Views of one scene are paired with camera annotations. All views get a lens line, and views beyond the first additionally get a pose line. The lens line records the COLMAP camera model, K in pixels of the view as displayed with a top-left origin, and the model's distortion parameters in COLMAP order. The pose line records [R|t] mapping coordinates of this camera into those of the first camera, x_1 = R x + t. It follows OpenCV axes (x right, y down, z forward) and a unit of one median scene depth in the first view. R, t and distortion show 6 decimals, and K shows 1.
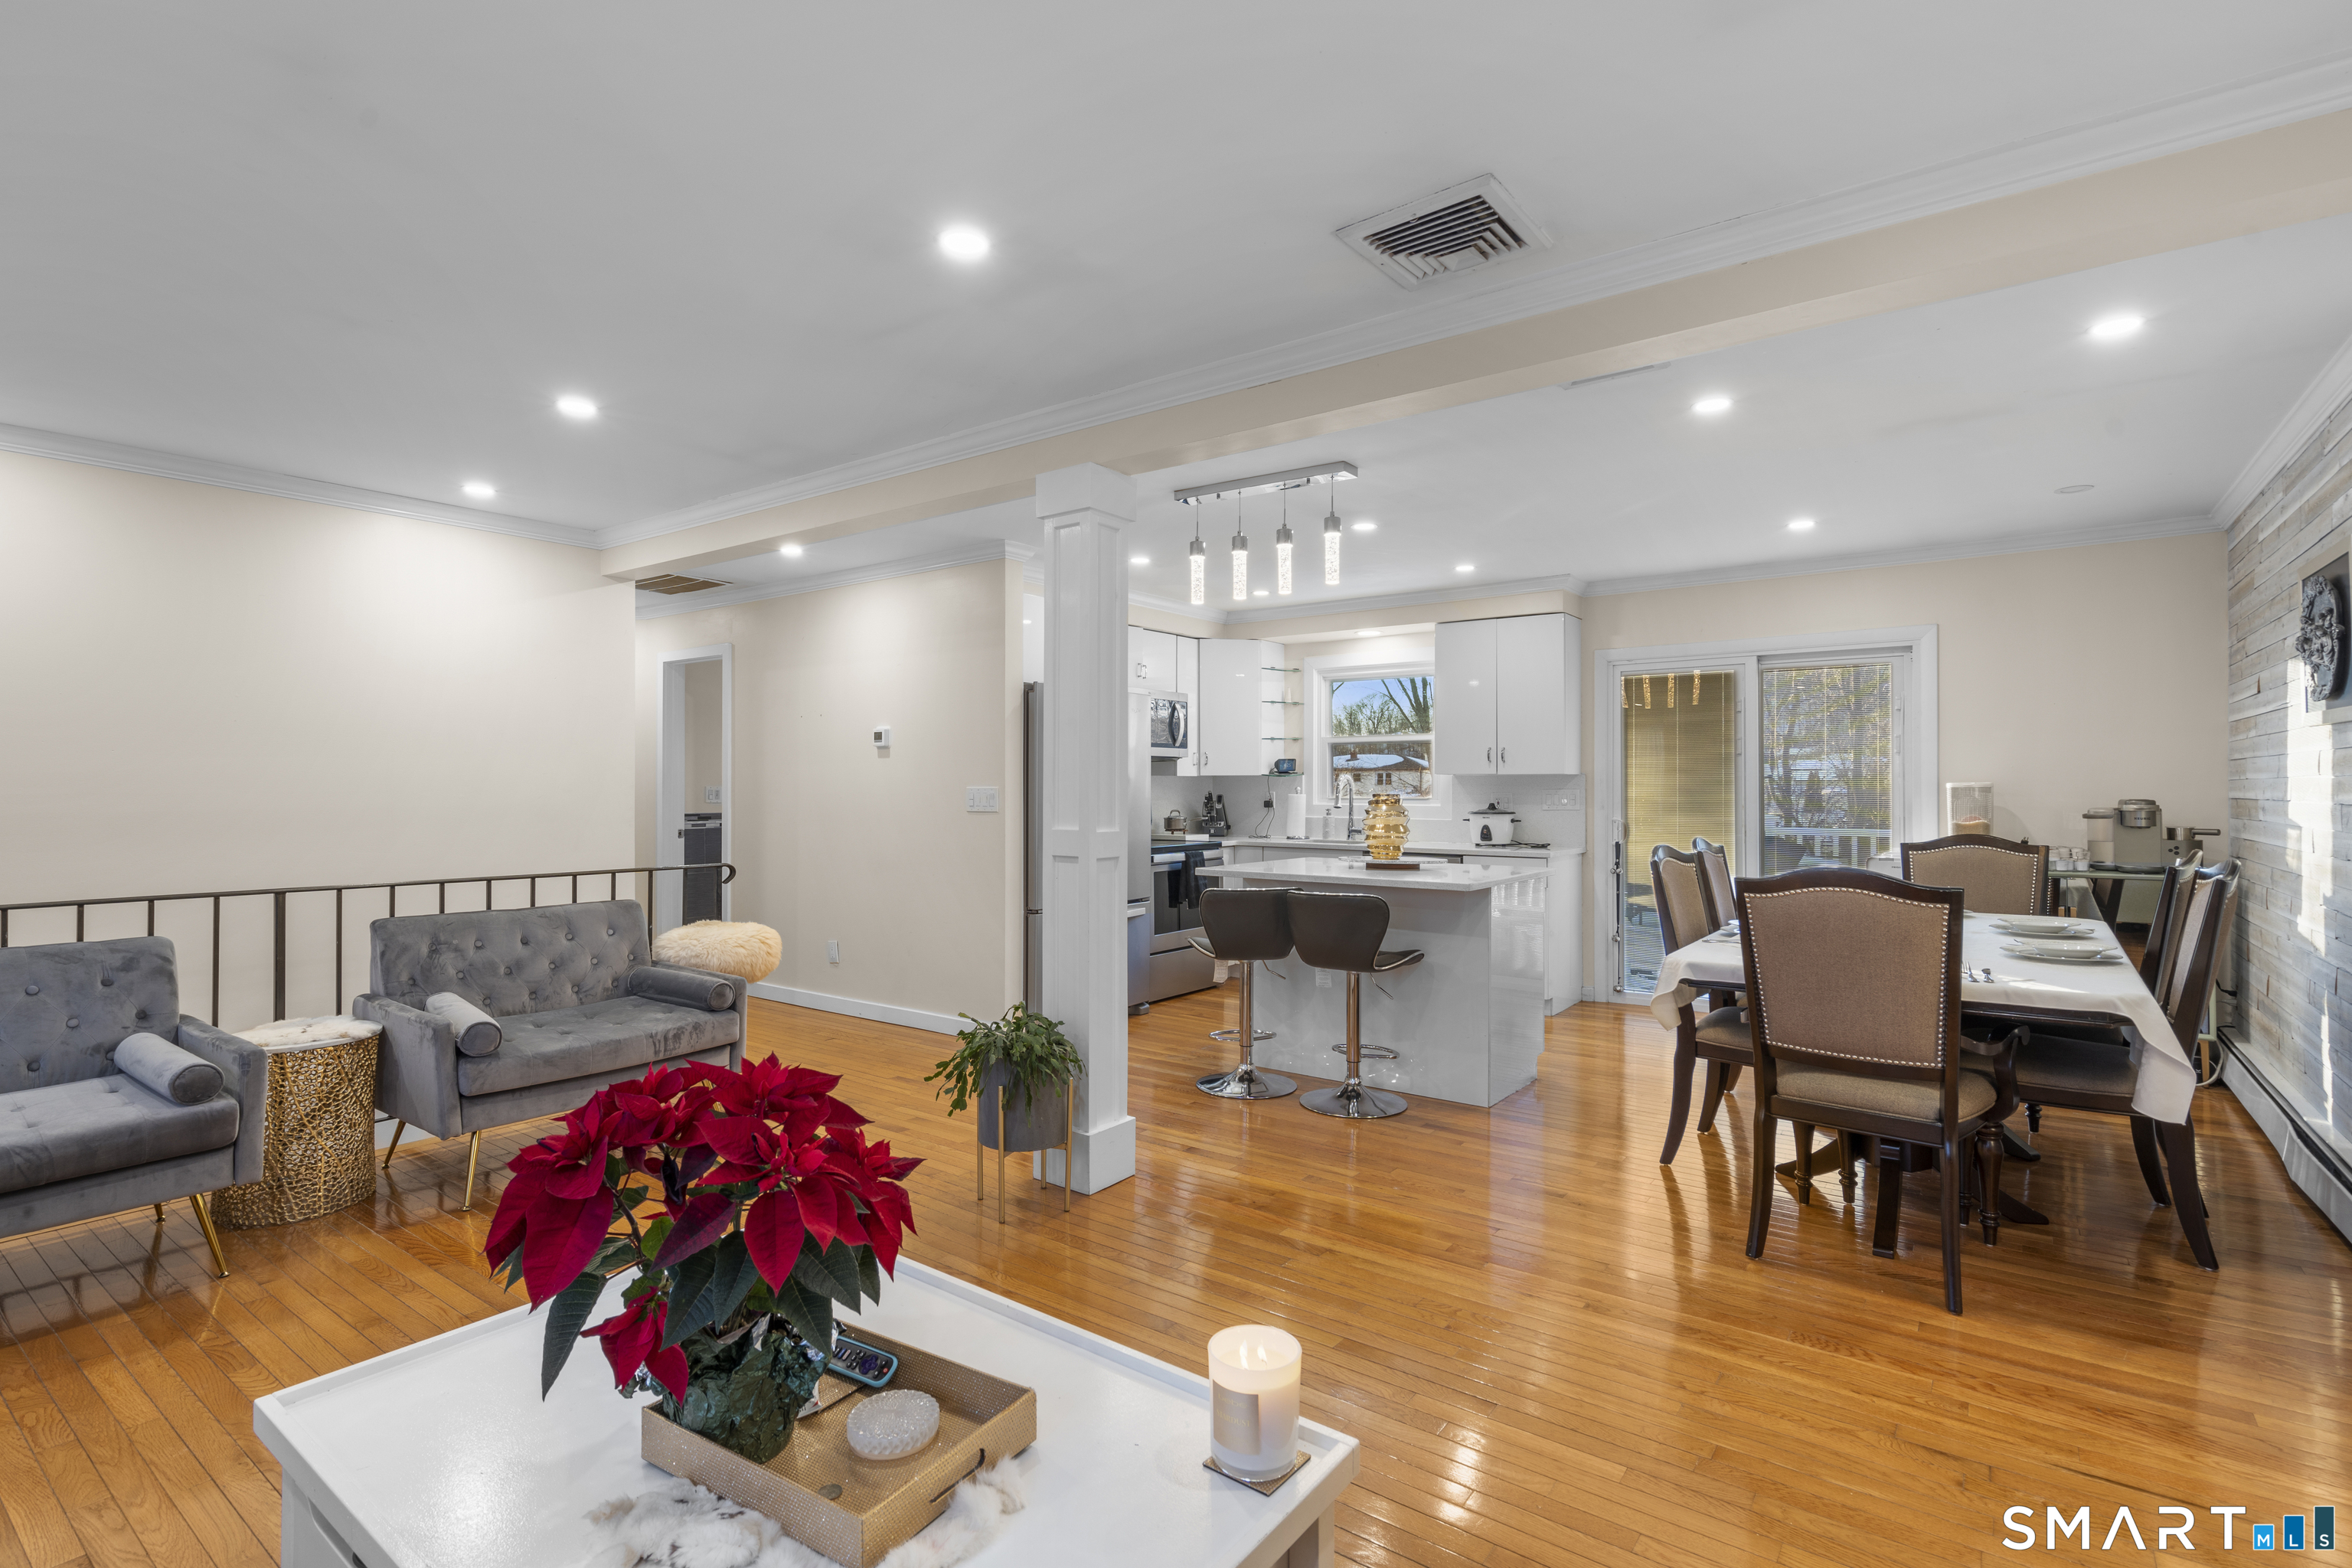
lens RADIAL K [[1088.8, 0, 1176.9], [0, 1088.8, 788.8], [0, 0, 1]] dist [-0.000060, -0.000215]
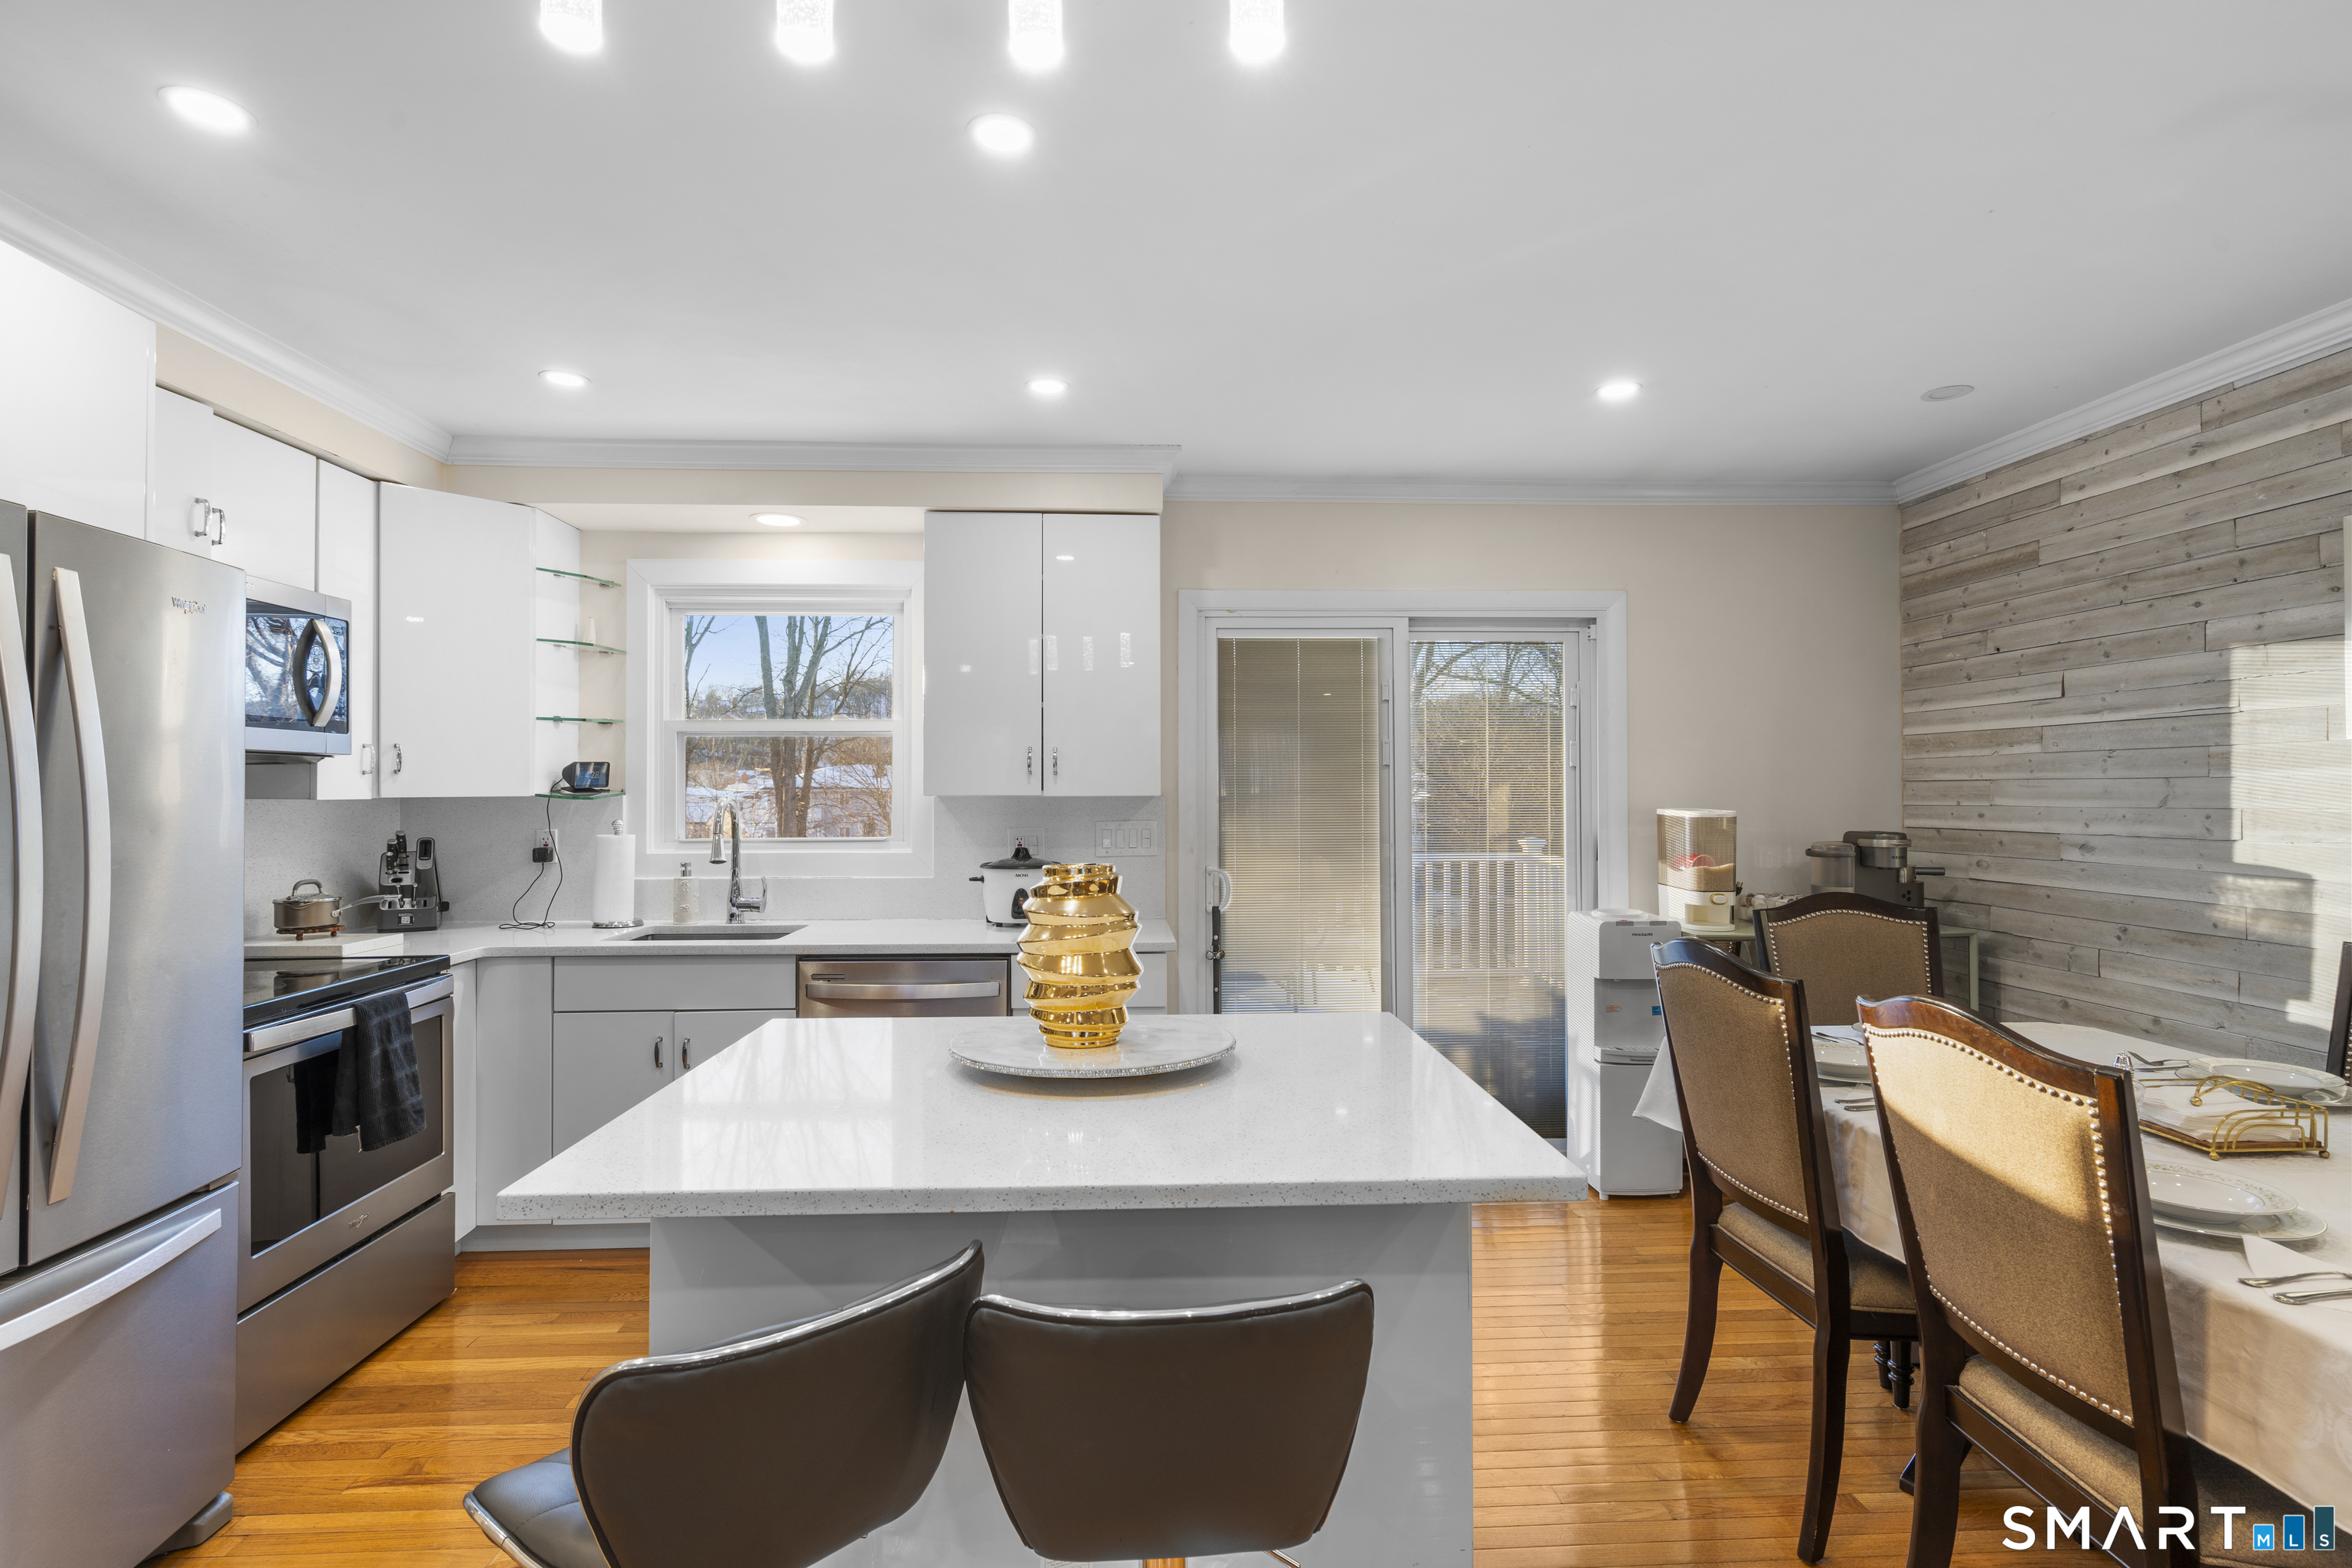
lens RADIAL K [[1159.6, 0, 1162.3], [0, 1159.6, 784.2], [0, 0, 1]] dist [0.001855, 0.000631]
pose [[0.789547, 0.002357, 0.613686, -0.016452], [0.002886, 0.999967, -0.007553, -0.013517], [-0.613684, 0.007735, 0.789514, 0.459490]]
